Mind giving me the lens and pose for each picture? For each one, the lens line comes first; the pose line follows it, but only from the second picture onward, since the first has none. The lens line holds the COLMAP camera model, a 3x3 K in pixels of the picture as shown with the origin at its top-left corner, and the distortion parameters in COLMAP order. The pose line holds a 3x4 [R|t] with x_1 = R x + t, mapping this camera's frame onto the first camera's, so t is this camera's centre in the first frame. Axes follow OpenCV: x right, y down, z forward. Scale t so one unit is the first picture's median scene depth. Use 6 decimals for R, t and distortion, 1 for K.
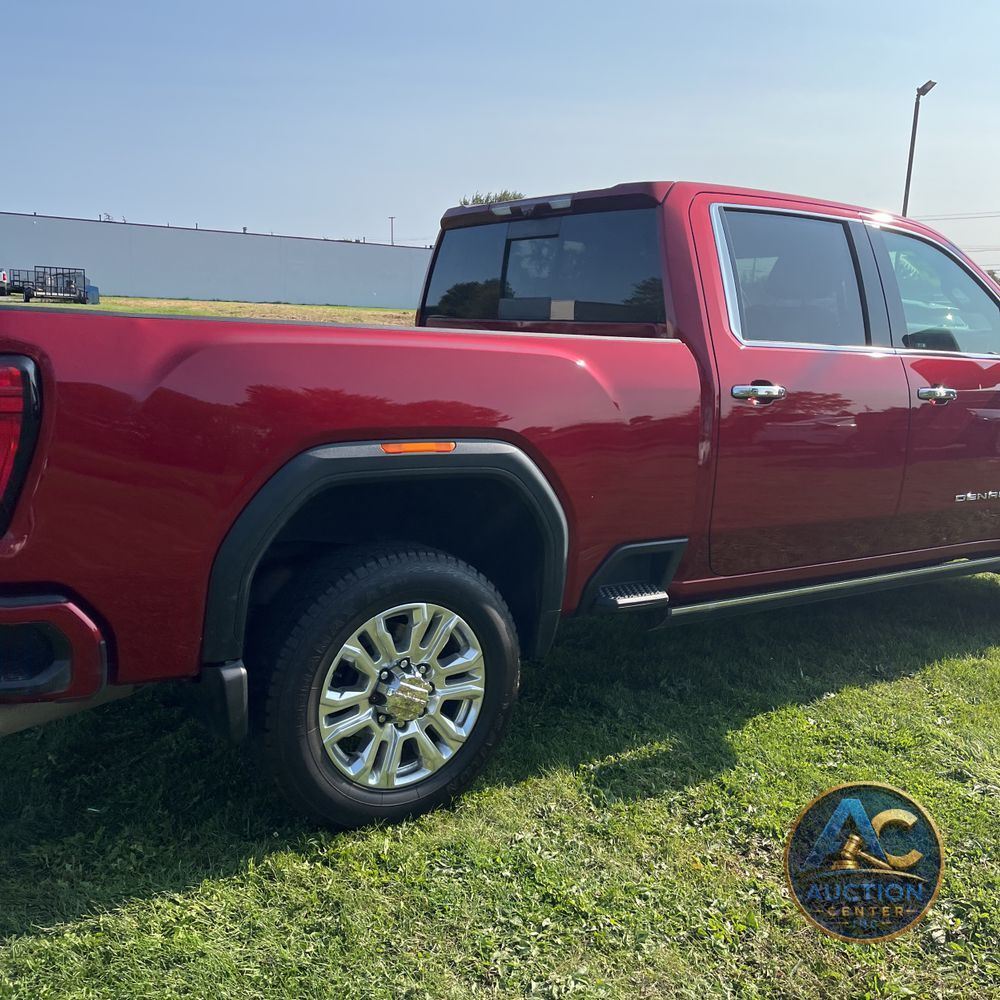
lens RADIAL K [[1005.3, 0, 512.8], [0, 1005.3, 515.5], [0, 0, 1]] dist [0.032417, -0.003903]
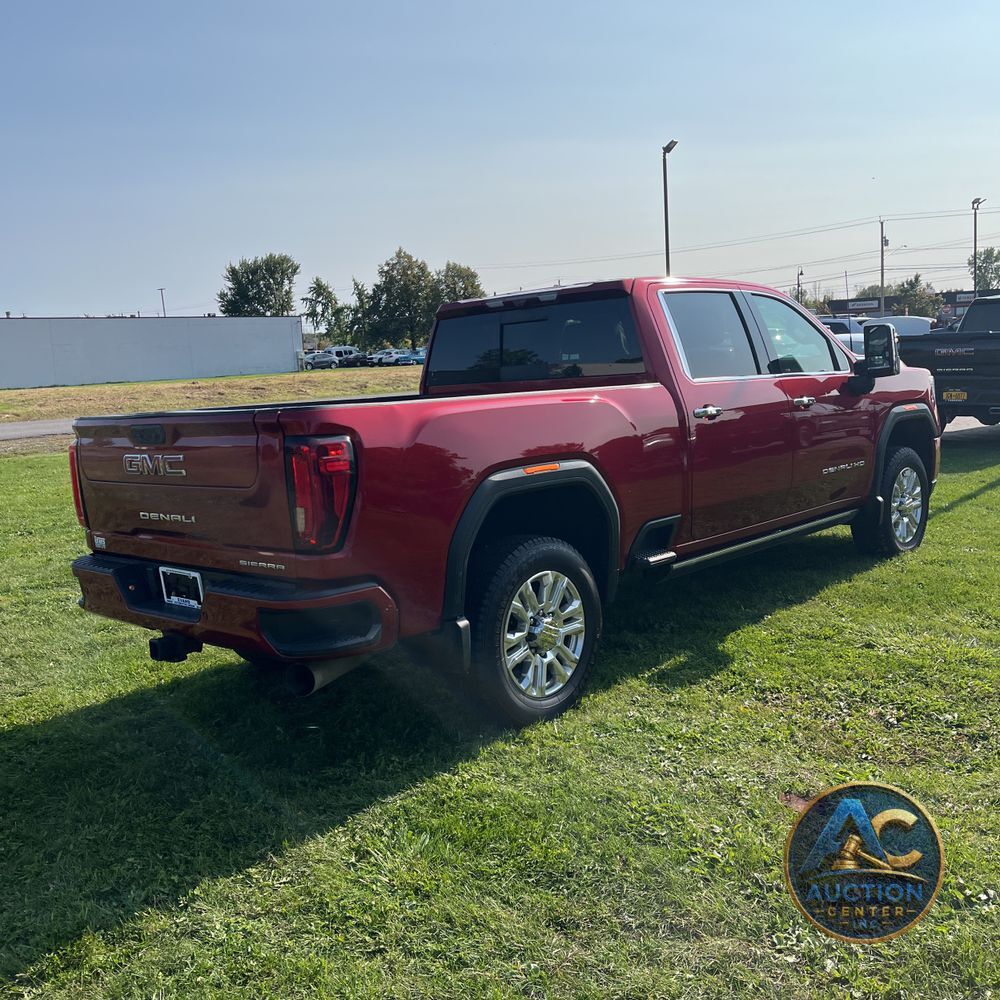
lens RADIAL K [[1018.5, 0, 500.0], [0, 1018.5, 500.0], [0, 0, 1]] dist [0.018327, 0.019423]
pose [[0.971909, -0.124540, 0.199708, -0.433351], [0.136798, 0.989399, -0.048748, 0.044162], [-0.191519, 0.074698, 0.978642, -0.474687]]
